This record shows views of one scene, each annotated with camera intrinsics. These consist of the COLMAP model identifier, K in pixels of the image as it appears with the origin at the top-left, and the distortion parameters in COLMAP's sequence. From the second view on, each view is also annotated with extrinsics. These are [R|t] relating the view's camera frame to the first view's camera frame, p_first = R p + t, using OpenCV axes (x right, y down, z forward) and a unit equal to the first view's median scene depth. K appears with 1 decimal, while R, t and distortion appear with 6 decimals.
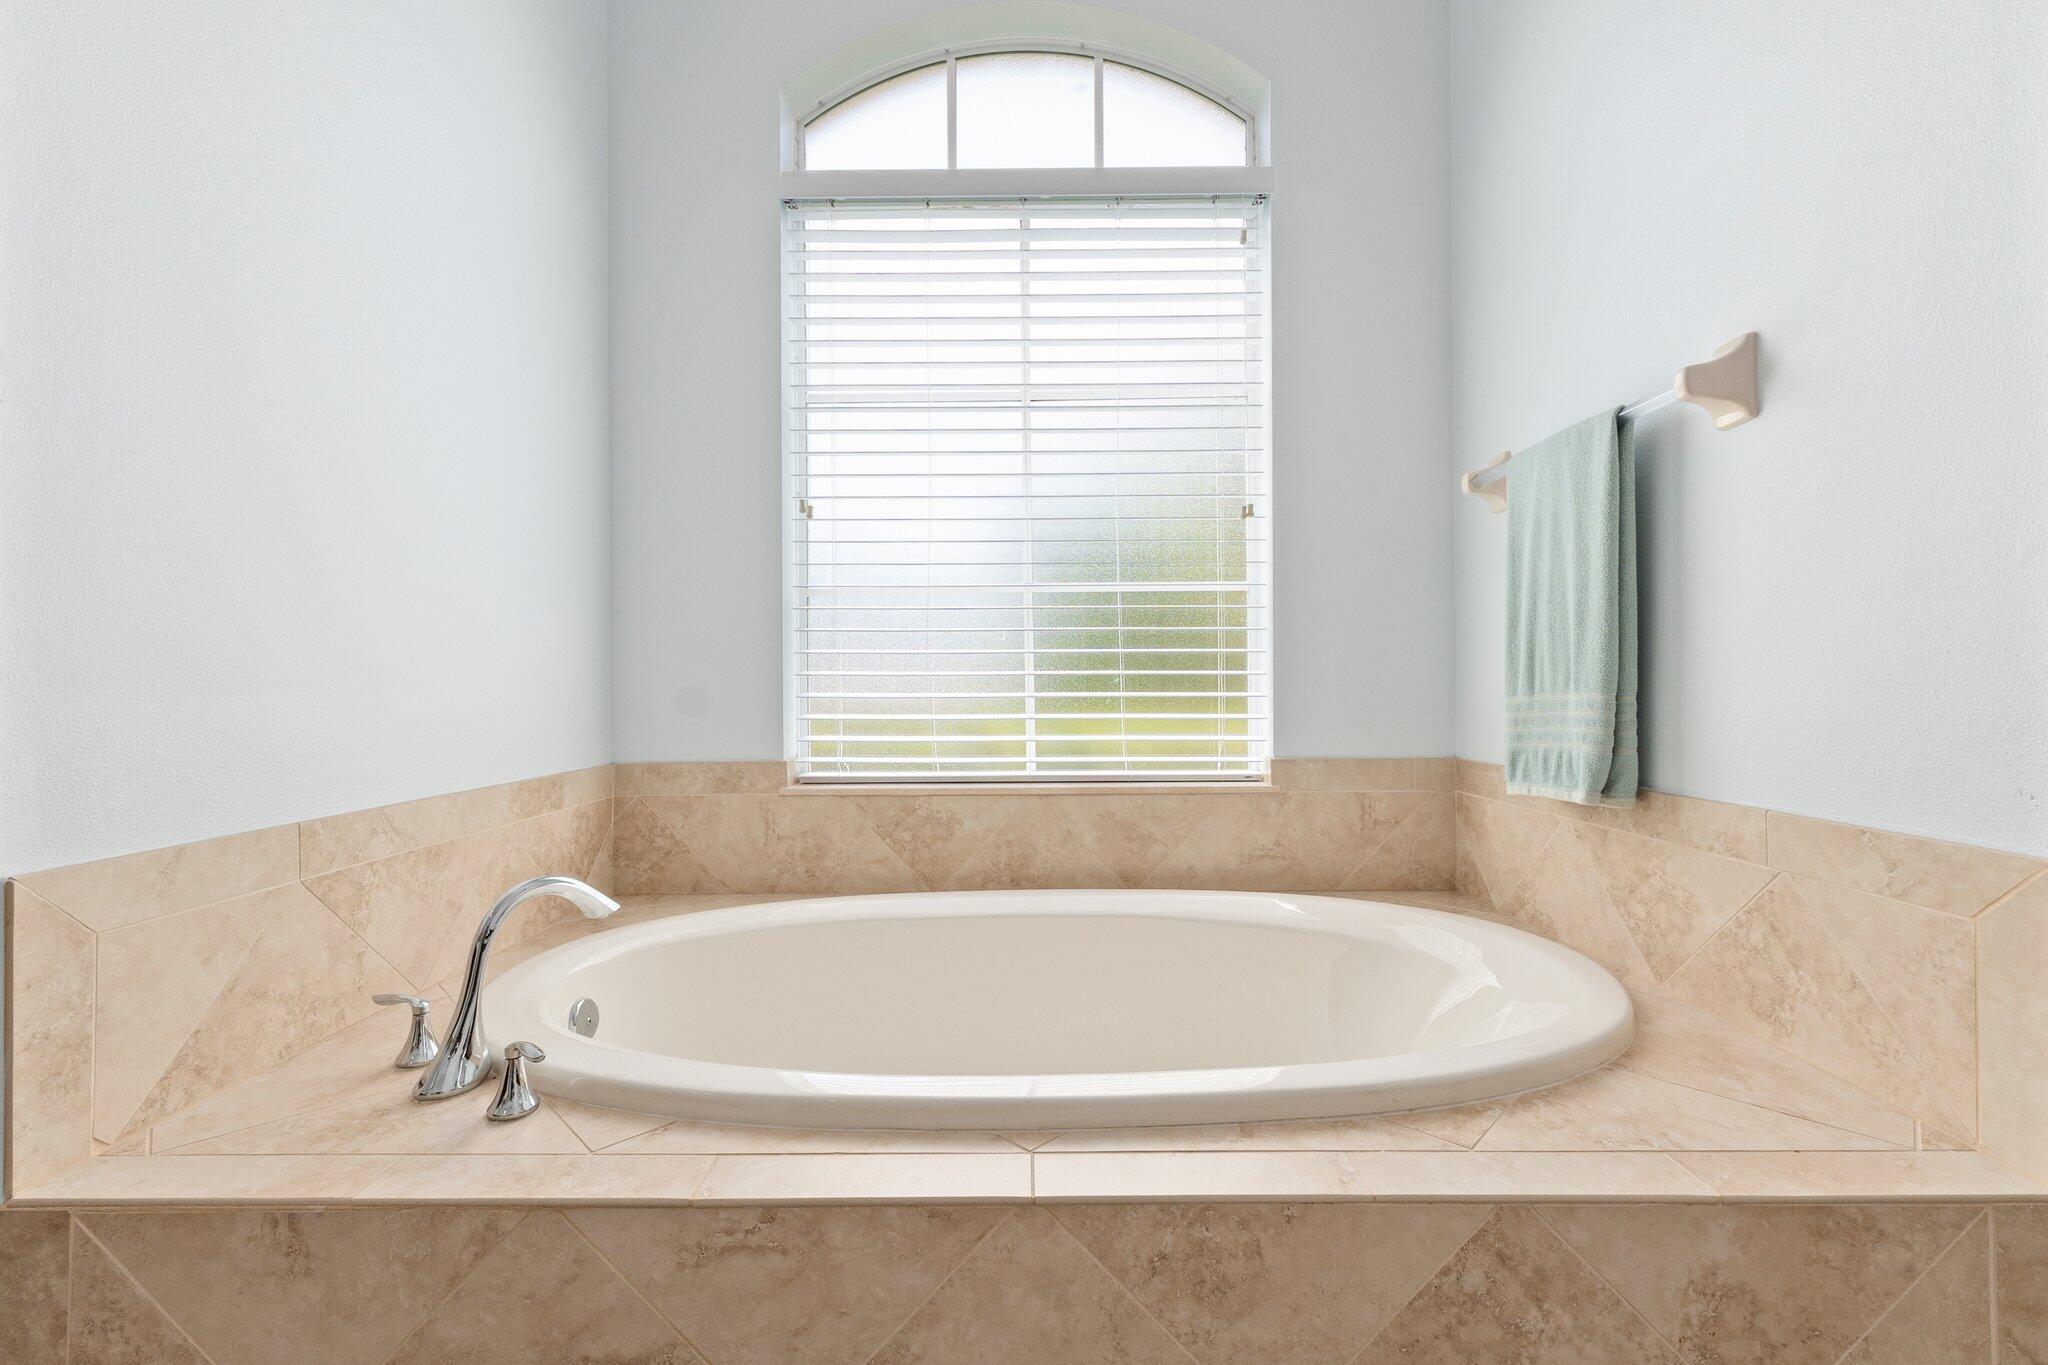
lens RADIAL K [[865.6, 0, 1029.7], [0, 865.6, 679.3], [0, 0, 1]] dist [0.004184, 0.000361]
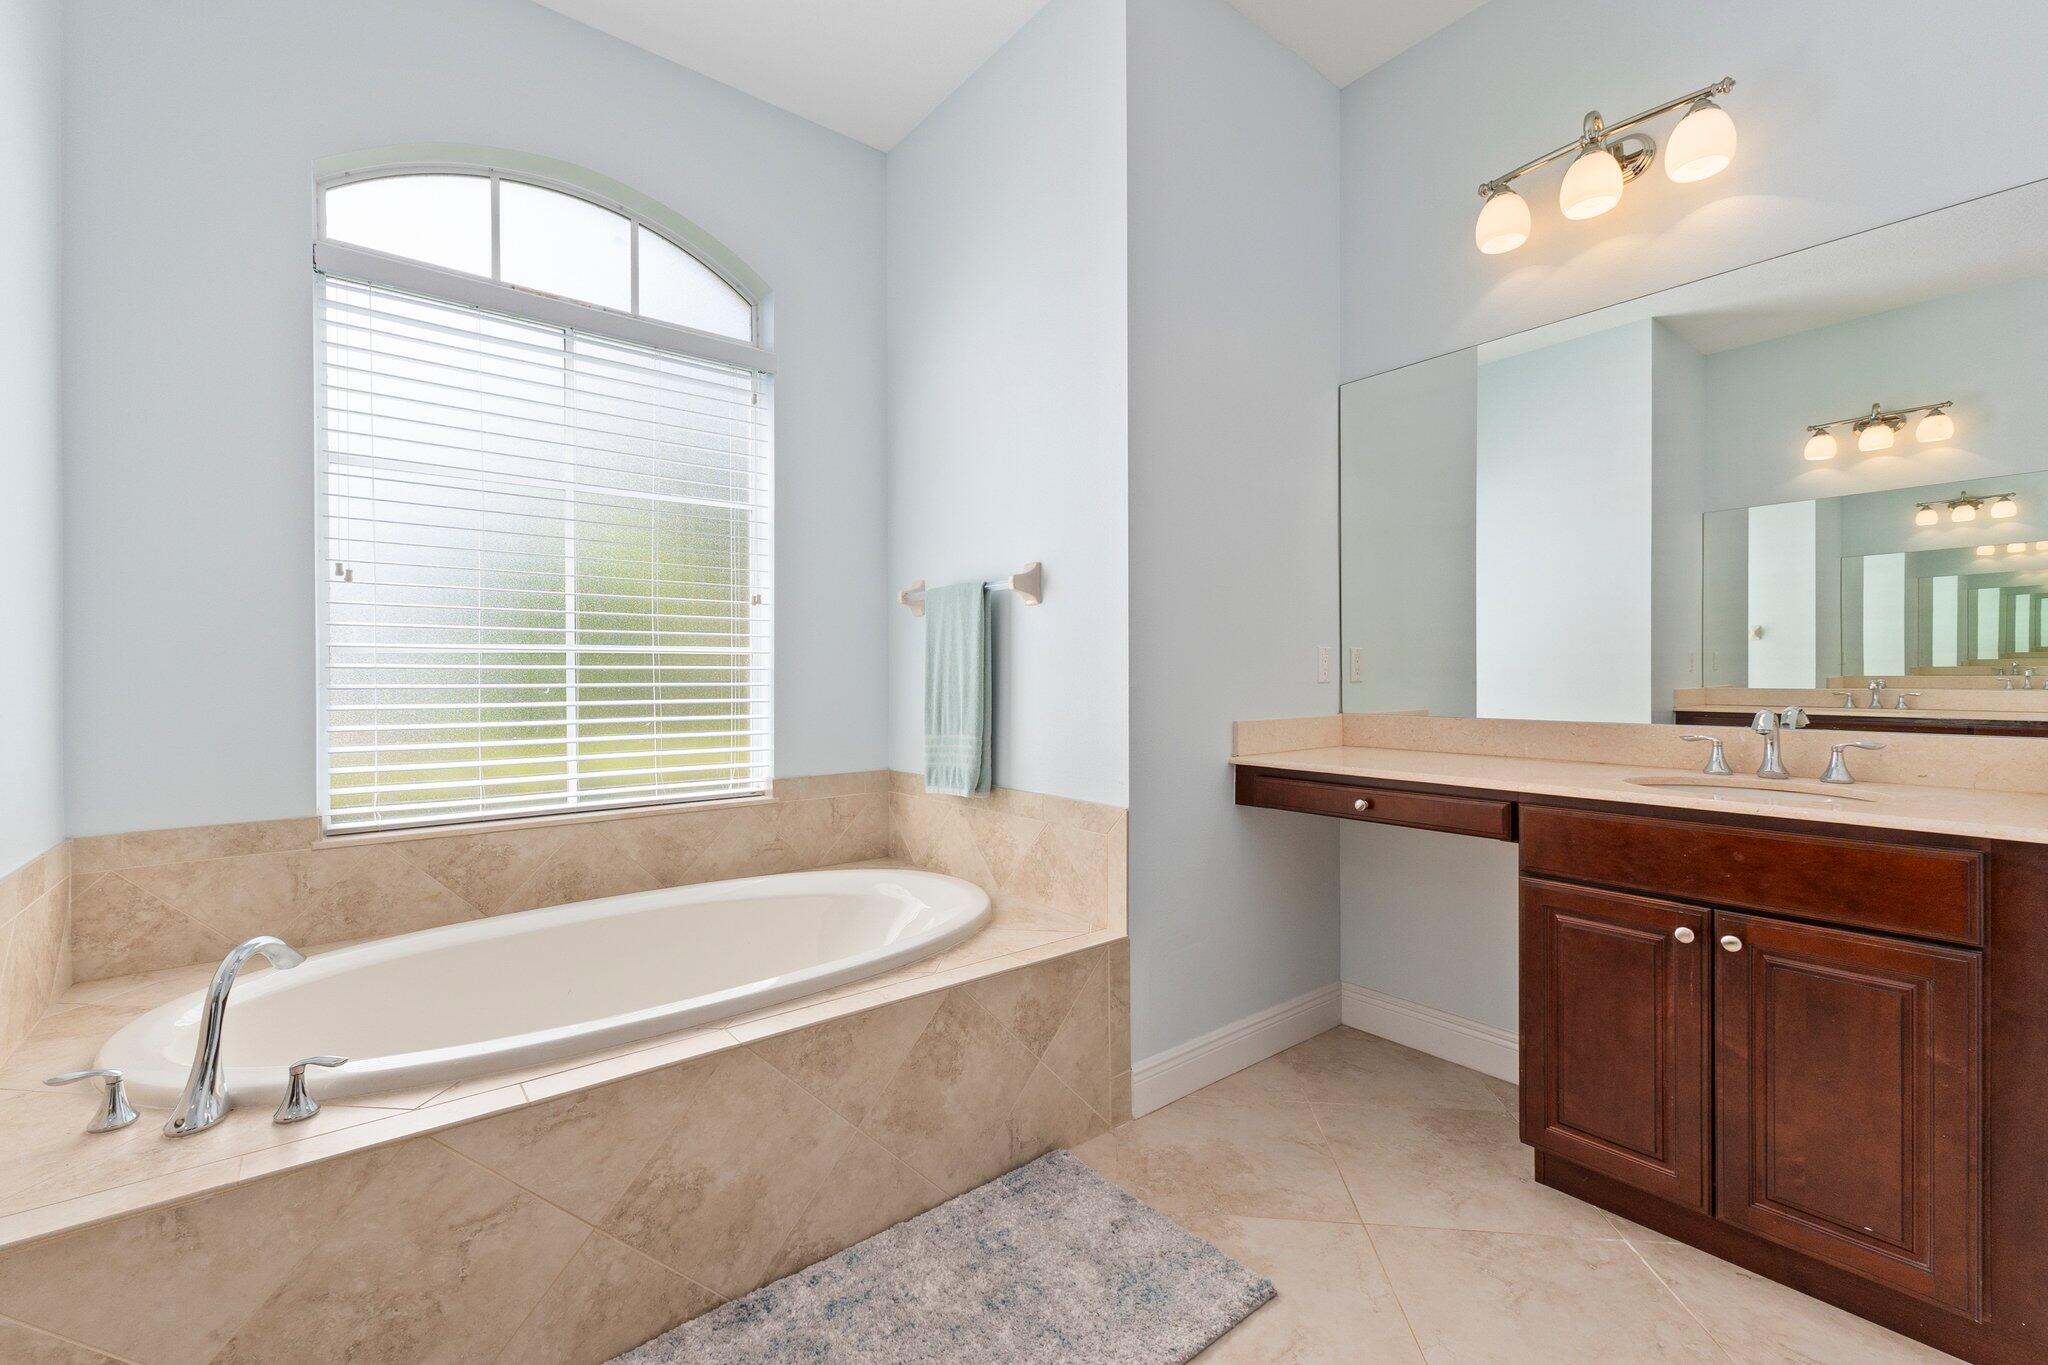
lens RADIAL K [[865.6, 0, 1029.7], [0, 865.6, 679.3], [0, 0, 1]] dist [0.004184, 0.000361]
pose [[0.771684, 0.000072, 0.636006, -0.380968], [-0.005530, 0.999963, 0.006596, -0.106006], [-0.635982, -0.008607, 0.771656, -0.443875]]
